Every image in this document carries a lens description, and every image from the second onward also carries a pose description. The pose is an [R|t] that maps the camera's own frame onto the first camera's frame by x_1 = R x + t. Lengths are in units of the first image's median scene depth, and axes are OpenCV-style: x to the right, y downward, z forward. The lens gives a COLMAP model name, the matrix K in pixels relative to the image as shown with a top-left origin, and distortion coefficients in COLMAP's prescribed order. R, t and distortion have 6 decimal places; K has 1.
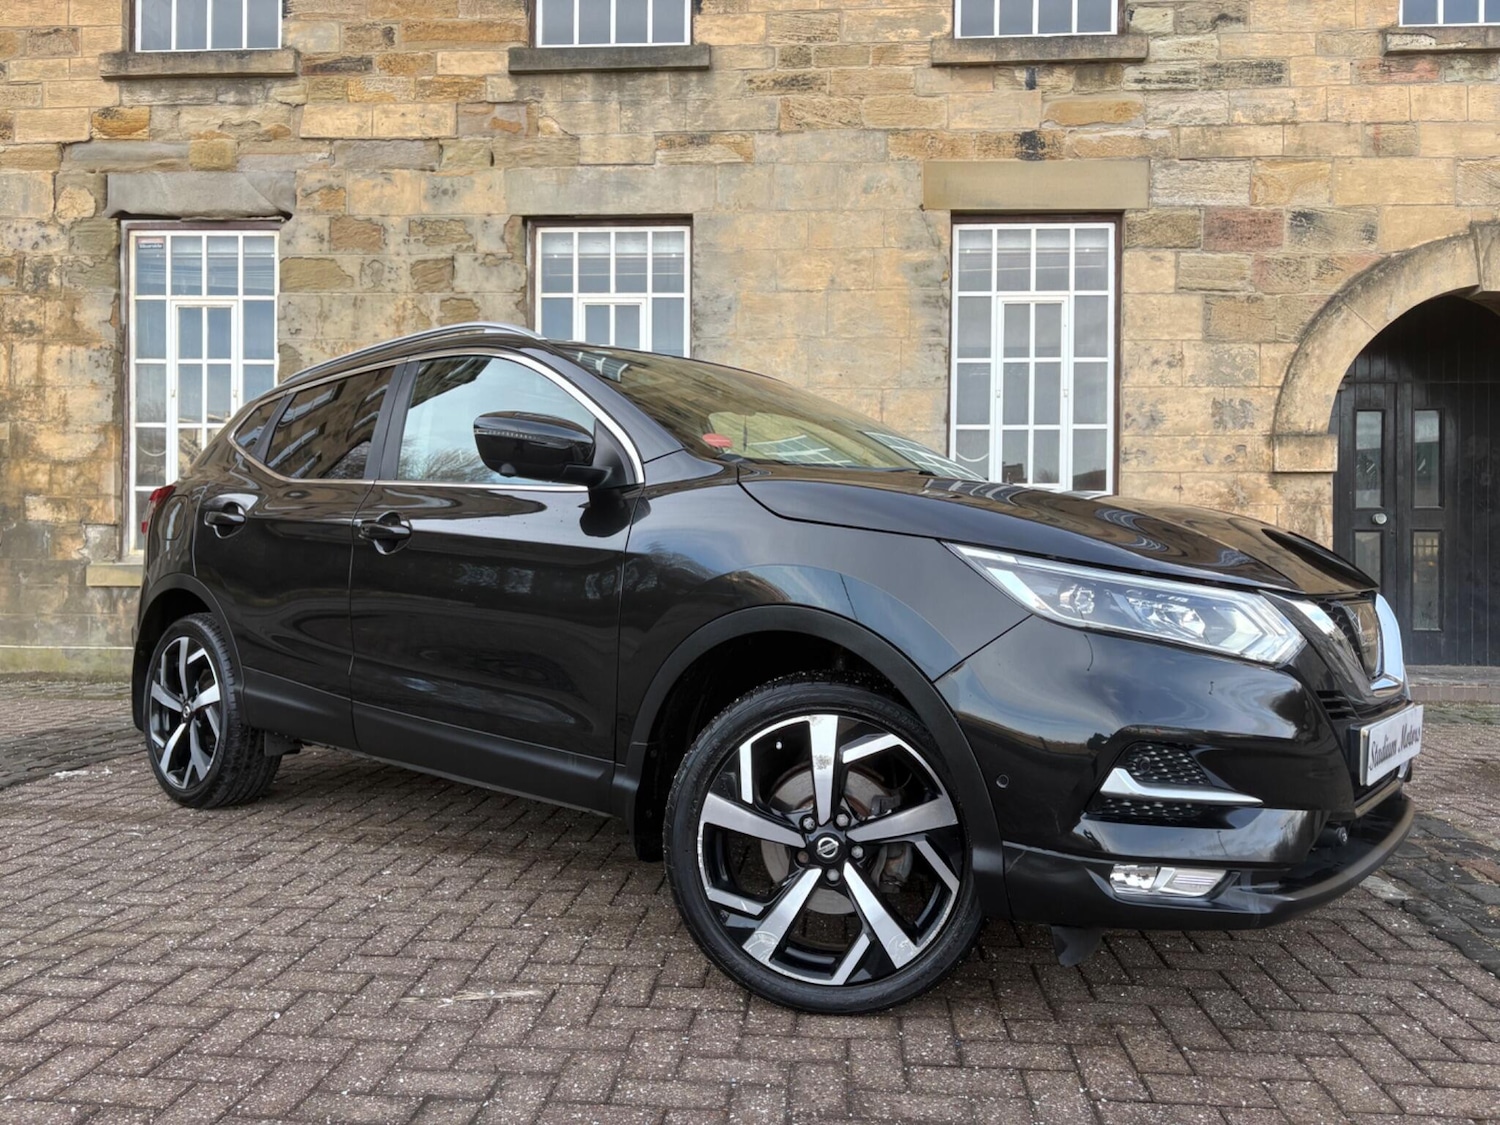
lens RADIAL K [[1141.0, 0, 761.3], [0, 1141.0, 562.1], [0, 0, 1]] dist [0.041383, -0.034012]
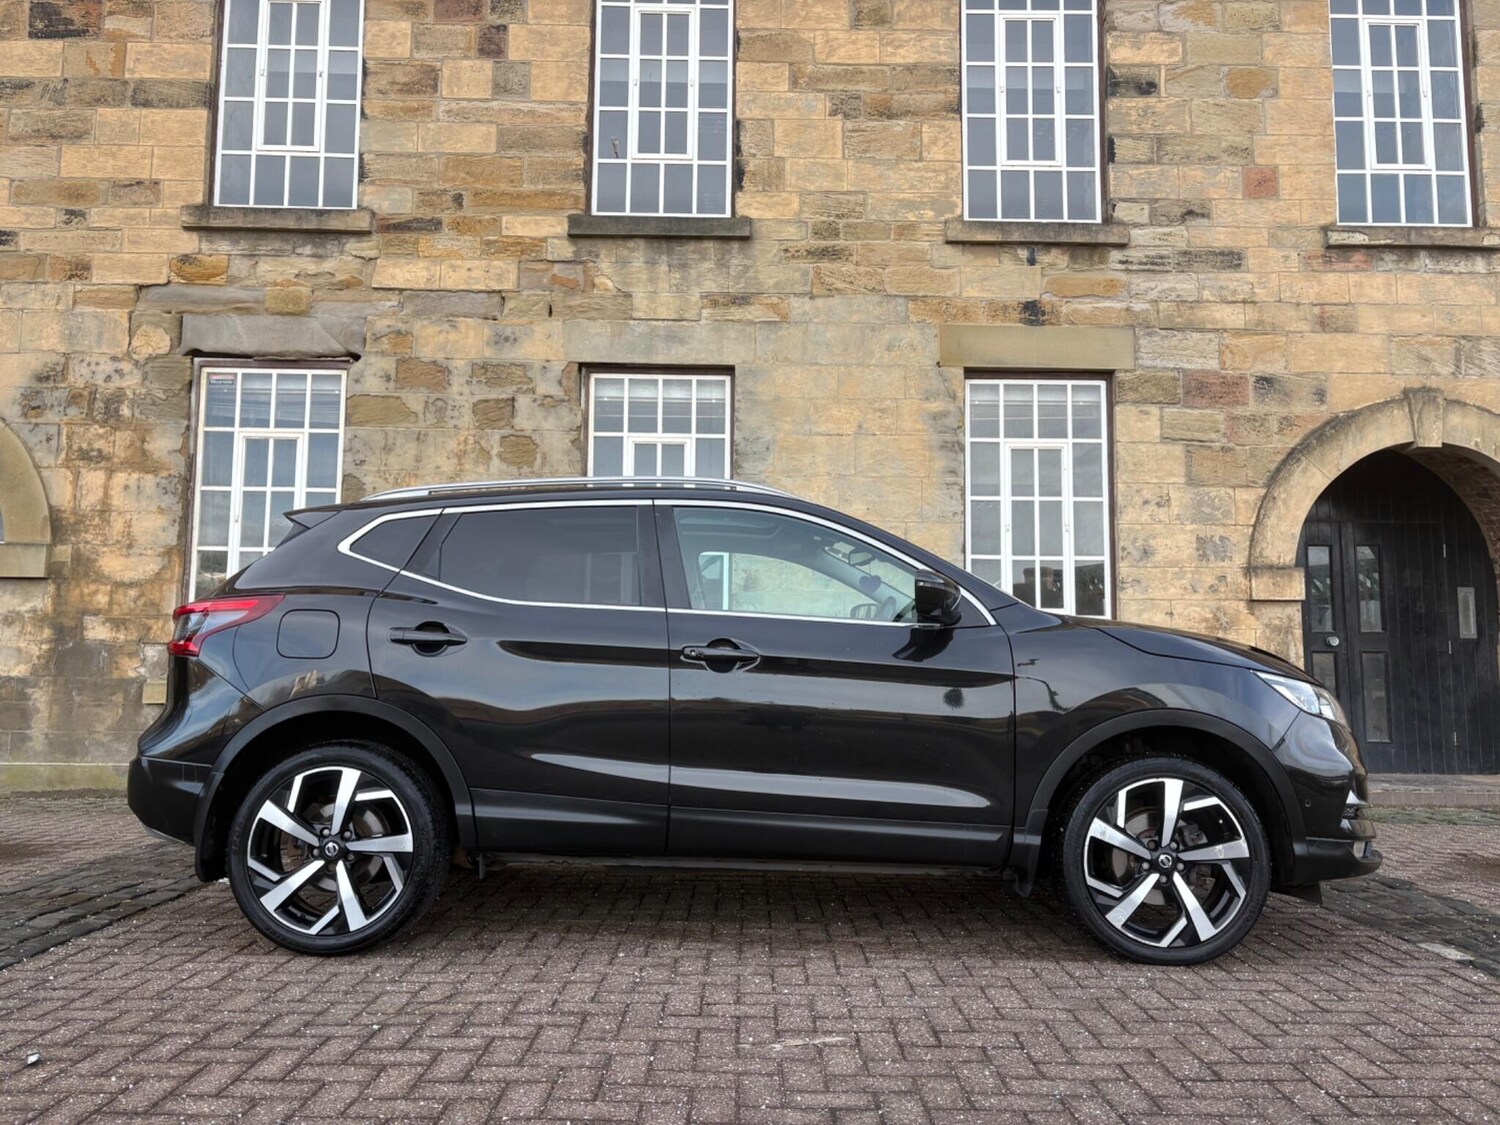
lens RADIAL K [[1141.0, 0, 762.8], [0, 1141.0, 559.3], [0, 0, 1]] dist [0.041383, -0.034012]
pose [[0.996467, 0.008883, 0.083512, -0.124852], [-0.000299, 0.994759, -0.102251, -0.002464], [-0.083982, 0.101865, 0.991247, -0.082588]]
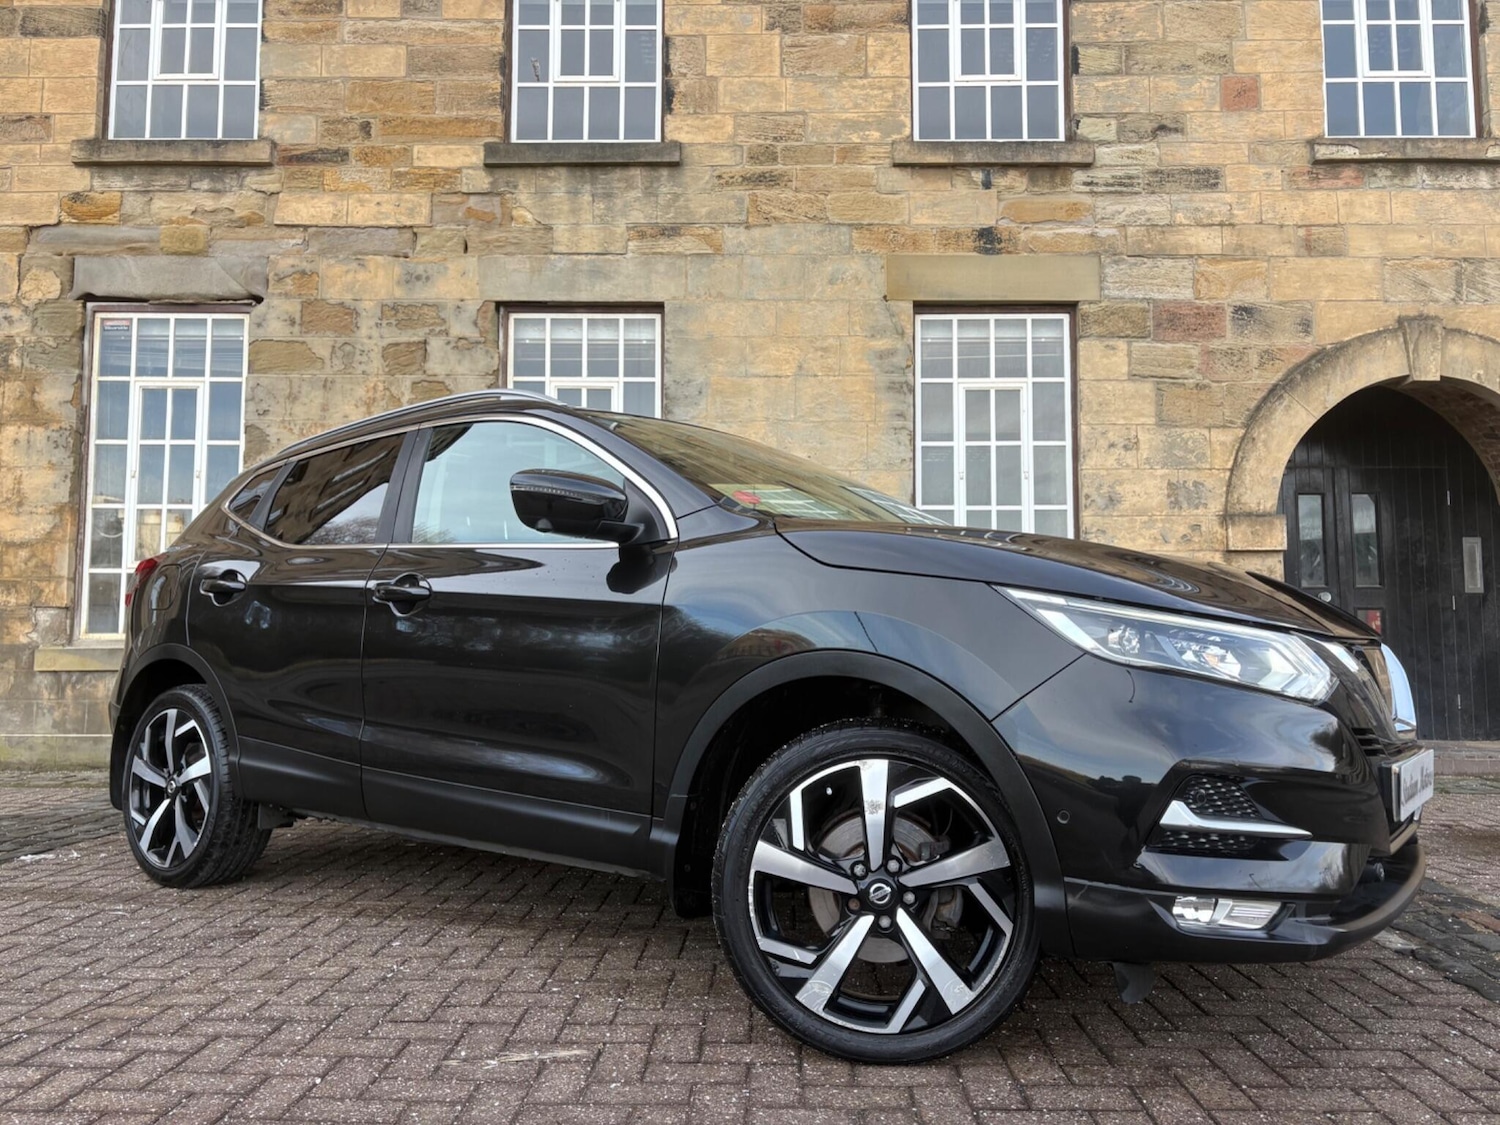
lens RADIAL K [[1141.0, 0, 760.3], [0, 1141.0, 558.5], [0, 0, 1]] dist [0.041383, -0.034012]
pose [[0.998438, -0.001892, 0.055836, -0.031577], [0.006601, 0.996421, -0.084269, 0.012807], [-0.055477, 0.084506, 0.994877, -0.005437]]
